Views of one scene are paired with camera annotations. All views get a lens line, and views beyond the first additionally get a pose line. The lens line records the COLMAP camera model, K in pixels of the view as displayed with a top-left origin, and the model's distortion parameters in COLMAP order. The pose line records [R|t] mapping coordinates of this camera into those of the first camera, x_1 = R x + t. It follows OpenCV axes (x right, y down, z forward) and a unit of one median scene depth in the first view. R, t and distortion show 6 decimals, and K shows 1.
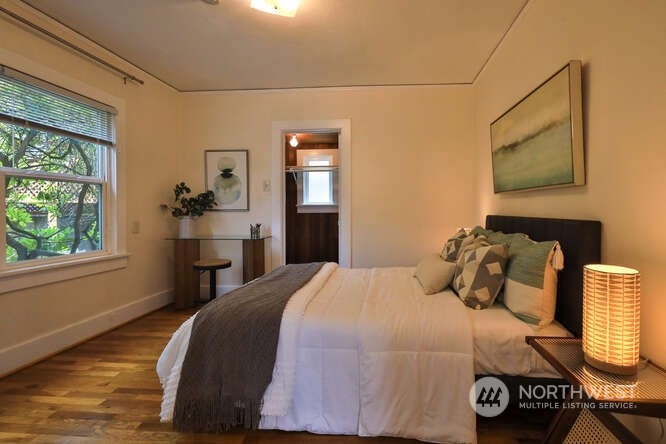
lens RADIAL K [[304.4, 0, 334.3], [0, 304.4, 218.6], [0, 0, 1]] dist [-0.001213, -0.000944]
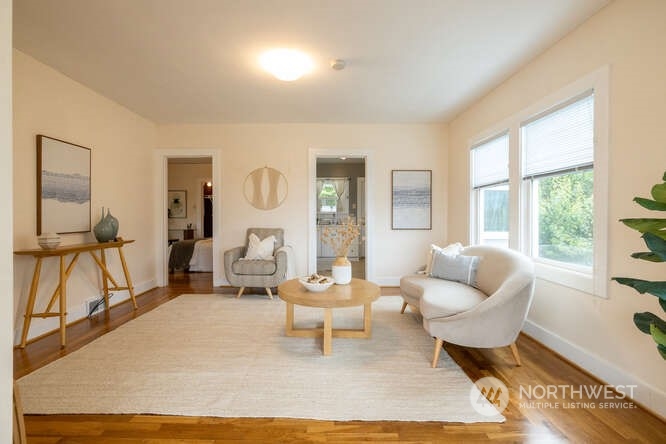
lens RADIAL K [[304.4, 0, 327.9], [0, 304.4, 218.3], [0, 0, 1]] dist [-0.001213, -0.000944]
pose [[0.986399, 0.005267, 0.164285, 0.394481], [-0.003430, 0.999928, -0.011461, 0.002895], [-0.164334, 0.010742, 0.986346, -1.438561]]
